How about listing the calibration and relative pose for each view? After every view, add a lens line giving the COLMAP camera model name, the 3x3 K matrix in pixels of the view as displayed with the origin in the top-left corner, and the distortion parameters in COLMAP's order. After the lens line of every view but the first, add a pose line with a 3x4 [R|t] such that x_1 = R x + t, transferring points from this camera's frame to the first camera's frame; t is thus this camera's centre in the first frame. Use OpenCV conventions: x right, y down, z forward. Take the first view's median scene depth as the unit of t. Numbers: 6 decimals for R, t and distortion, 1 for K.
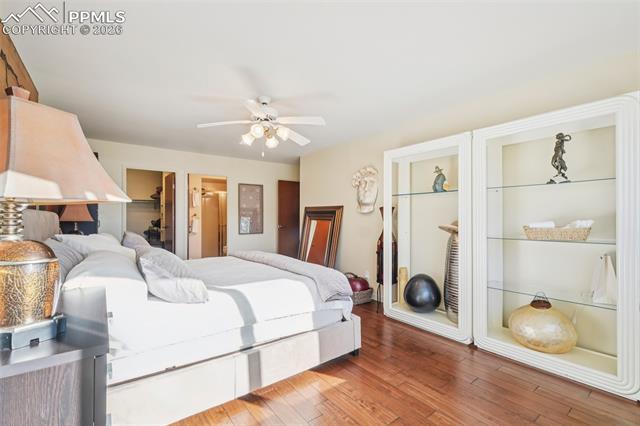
lens RADIAL K [[288.2, 0, 317.7], [0, 288.2, 216.2], [0, 0, 1]] dist [-0.000482, -0.000028]
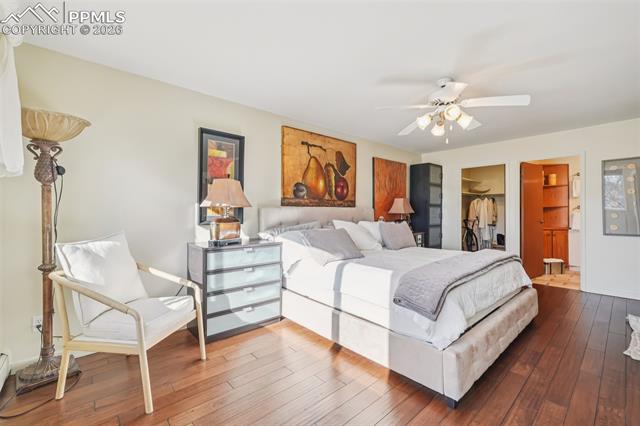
lens RADIAL K [[270.8, 0, 317.4], [0, 270.8, 210.6], [0, 0, 1]] dist [-0.000355, -0.000019]
pose [[0.077977, -0.000803, -0.996955, 0.772922], [0.004365, 0.999990, -0.000464, 0.004444], [0.996946, -0.004316, 0.077980, 0.636602]]
